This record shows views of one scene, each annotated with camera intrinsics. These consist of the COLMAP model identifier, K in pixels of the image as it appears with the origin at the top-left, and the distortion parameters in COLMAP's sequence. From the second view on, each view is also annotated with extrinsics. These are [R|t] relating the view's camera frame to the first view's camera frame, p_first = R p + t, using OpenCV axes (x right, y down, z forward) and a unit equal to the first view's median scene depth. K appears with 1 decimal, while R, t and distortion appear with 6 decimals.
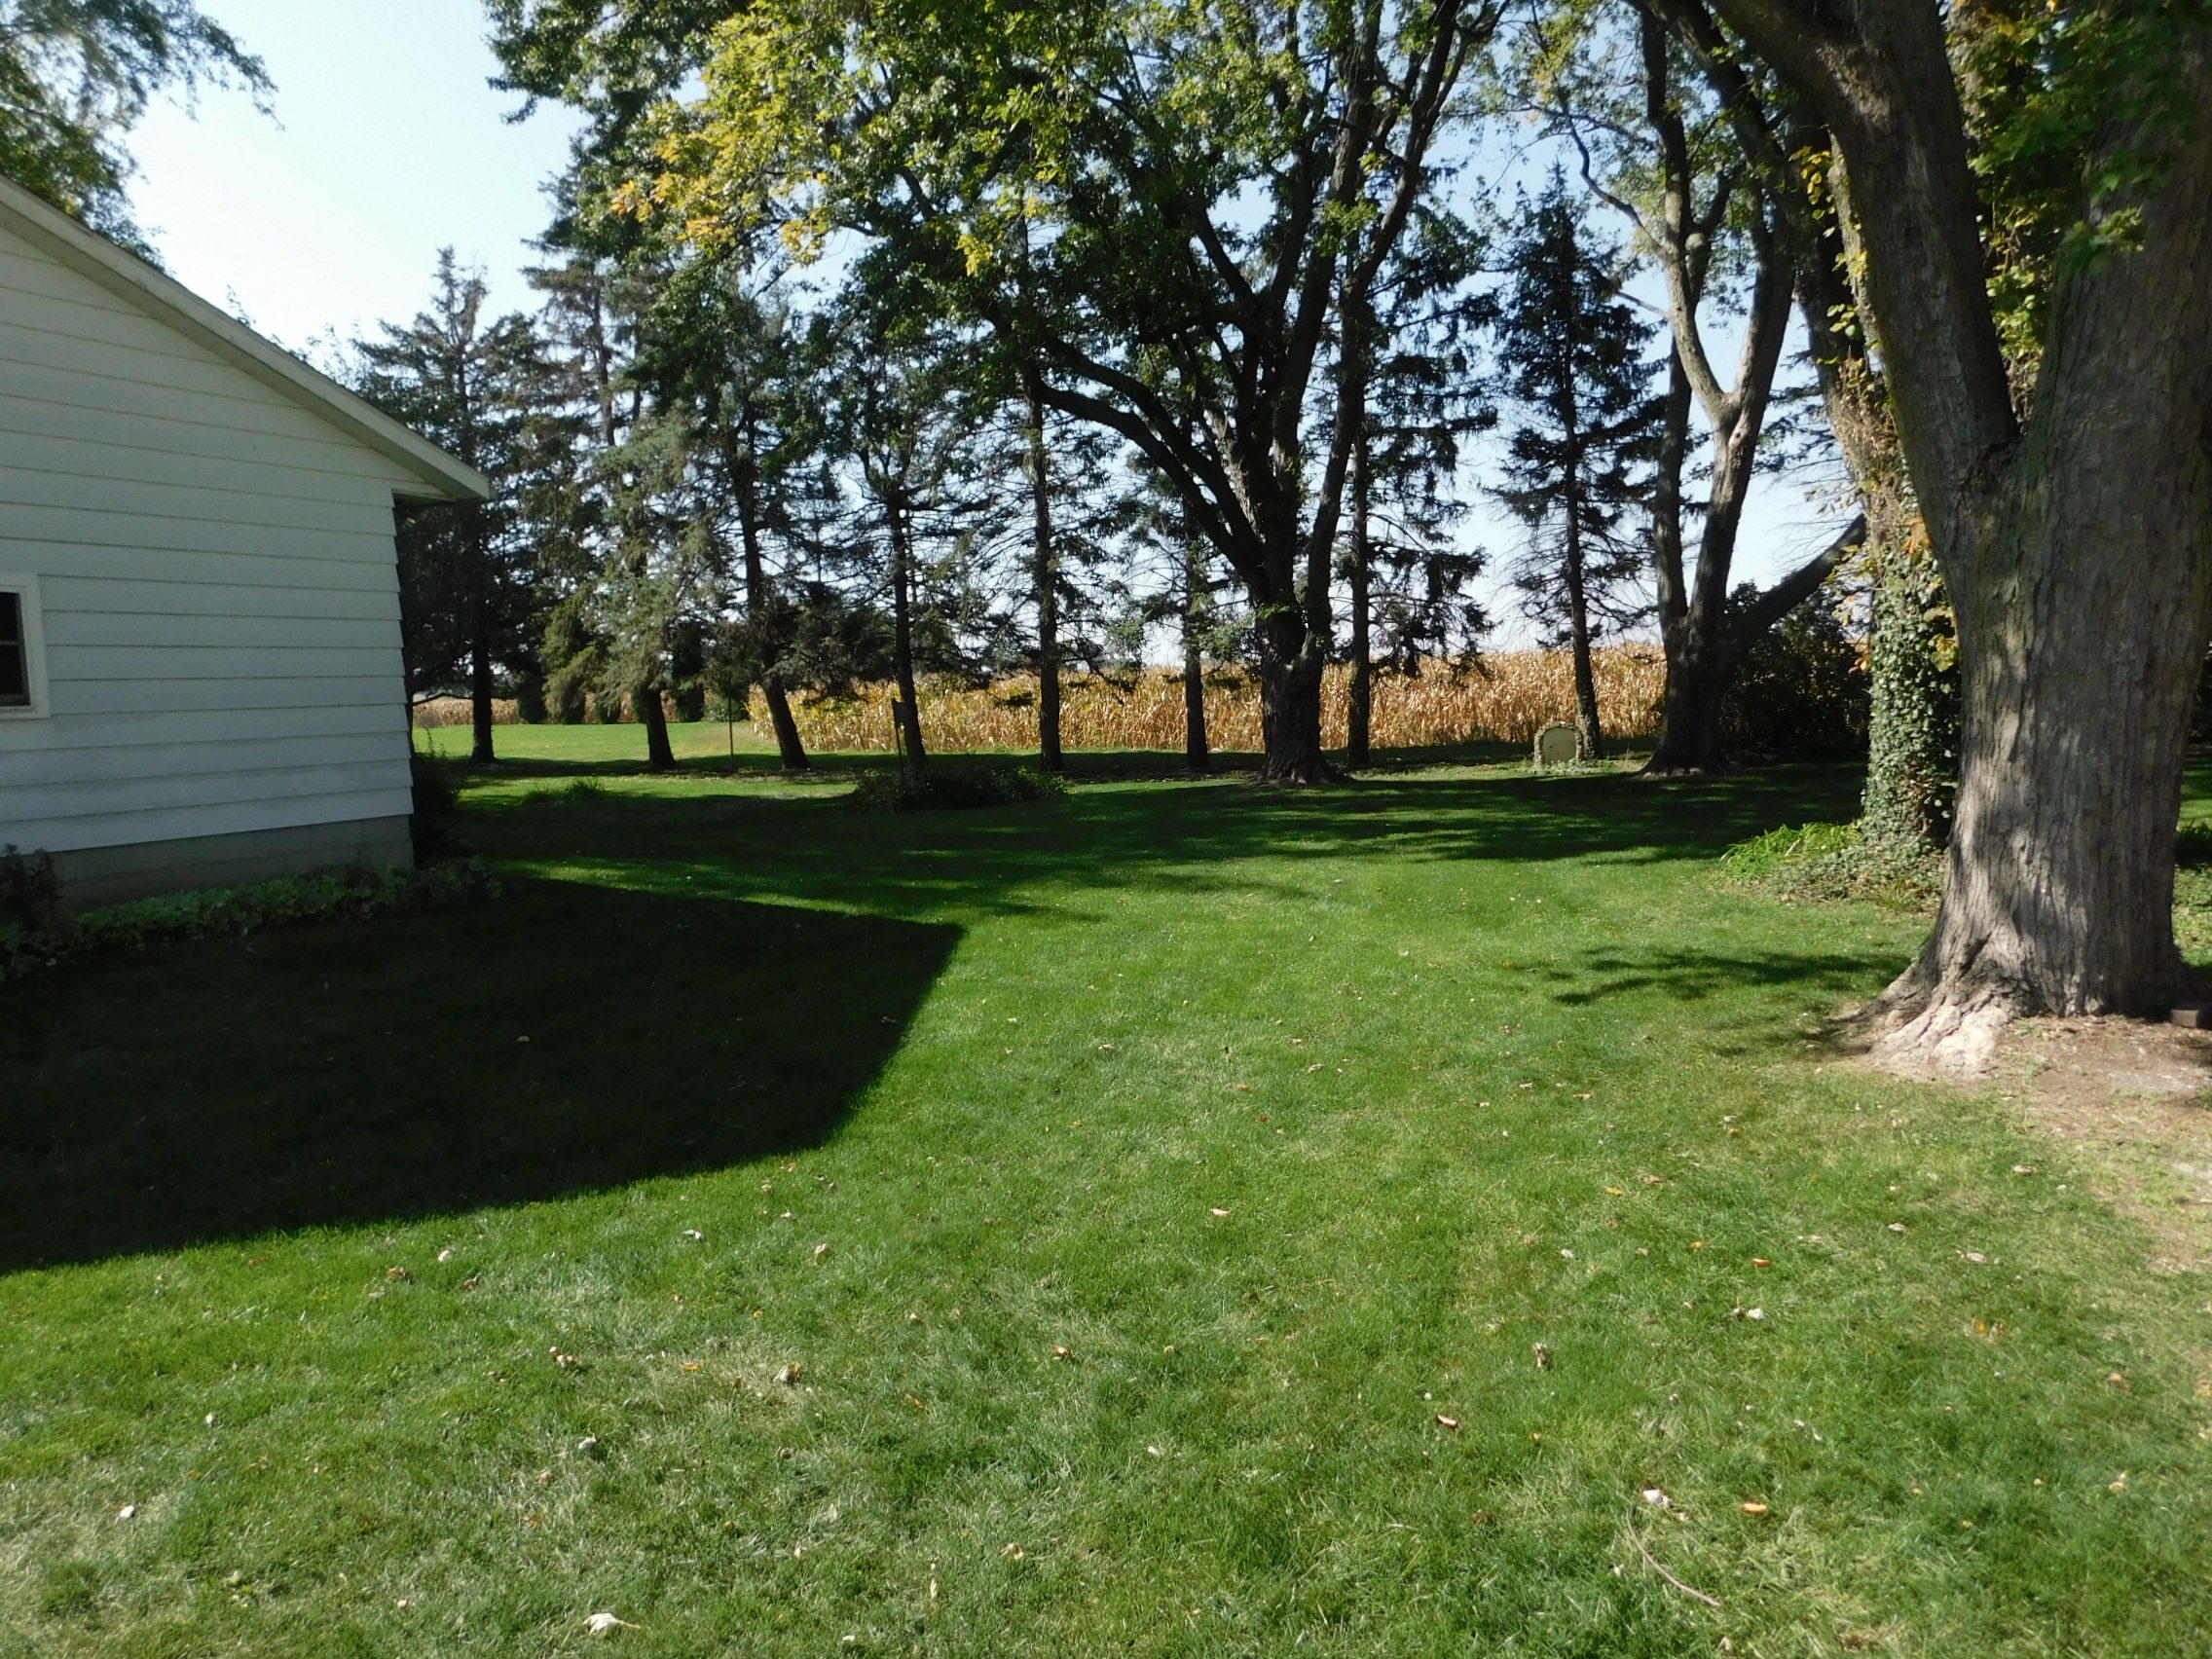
lens RADIAL K [[1465.5, 0, 1111.8], [0, 1465.5, 833.7], [0, 0, 1]] dist [-0.093216, 0.068966]
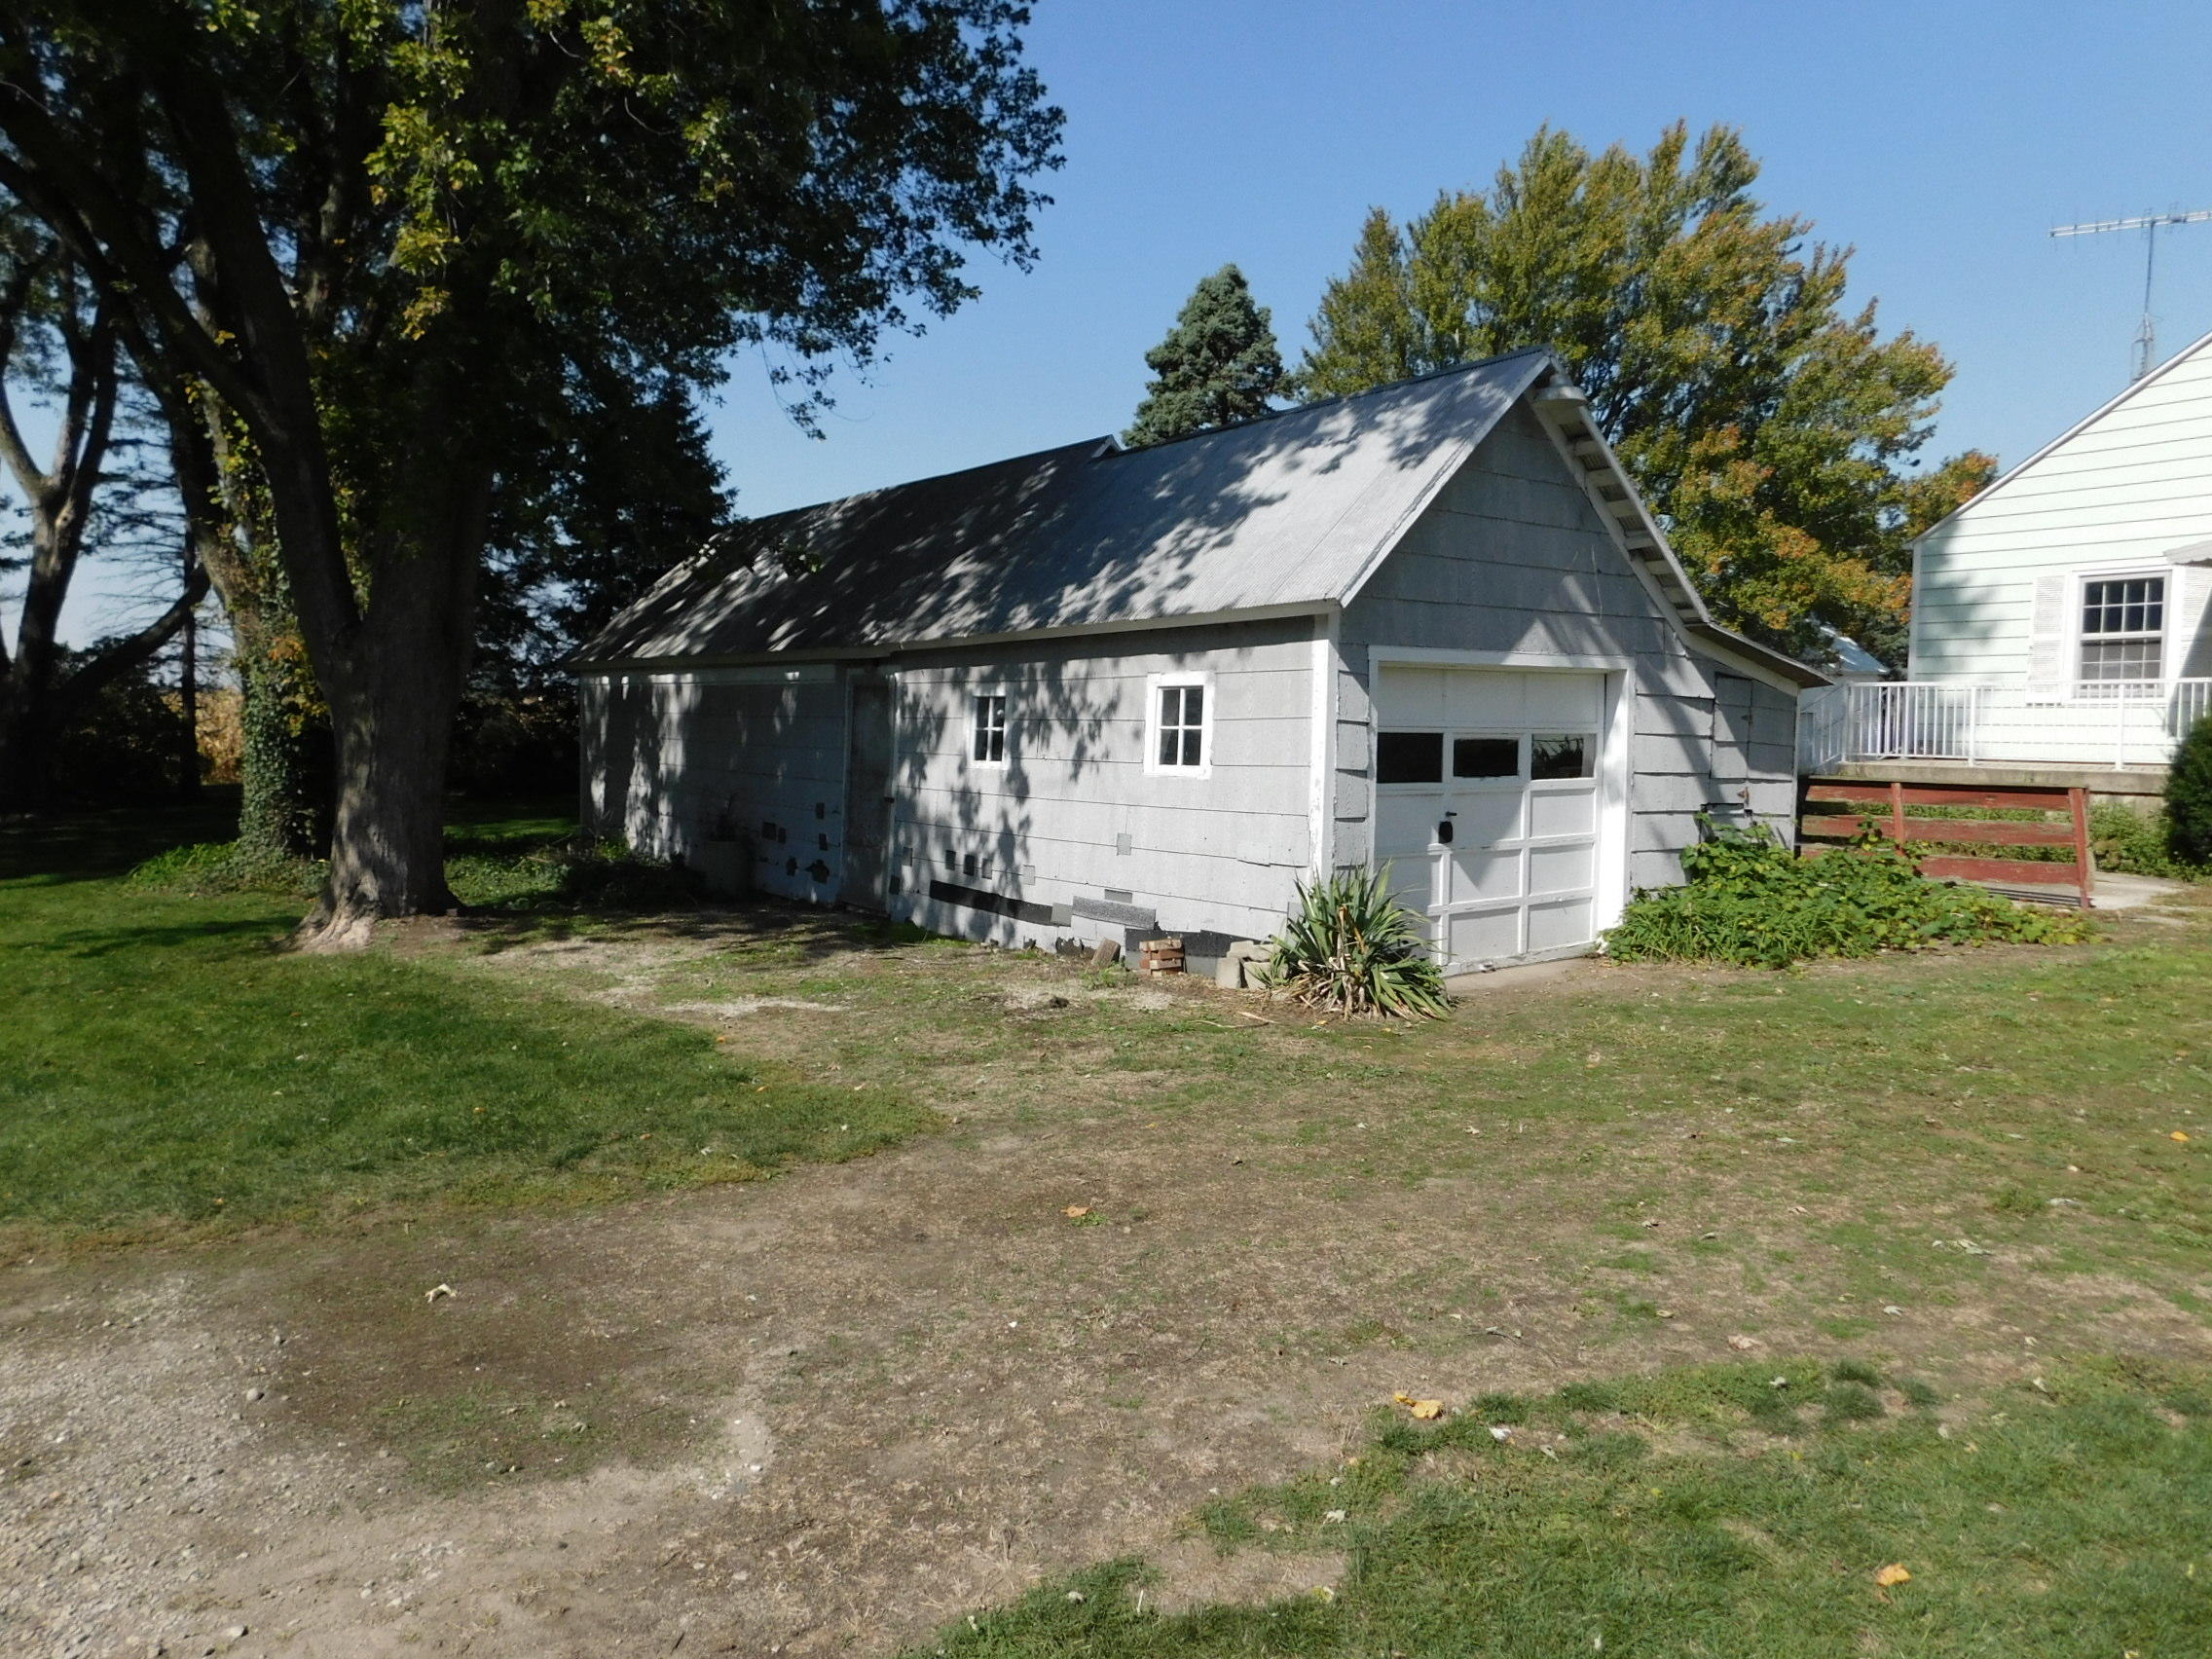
lens RADIAL K [[1465.5, 0, 1111.8], [0, 1465.5, 833.7], [0, 0, 1]] dist [-0.093216, 0.068966]
pose [[0.458362, -0.028837, 0.888298, -0.367898], [0.062503, 0.998045, 0.000148, 0.041935], [-0.886565, 0.055453, 0.459268, -0.454224]]
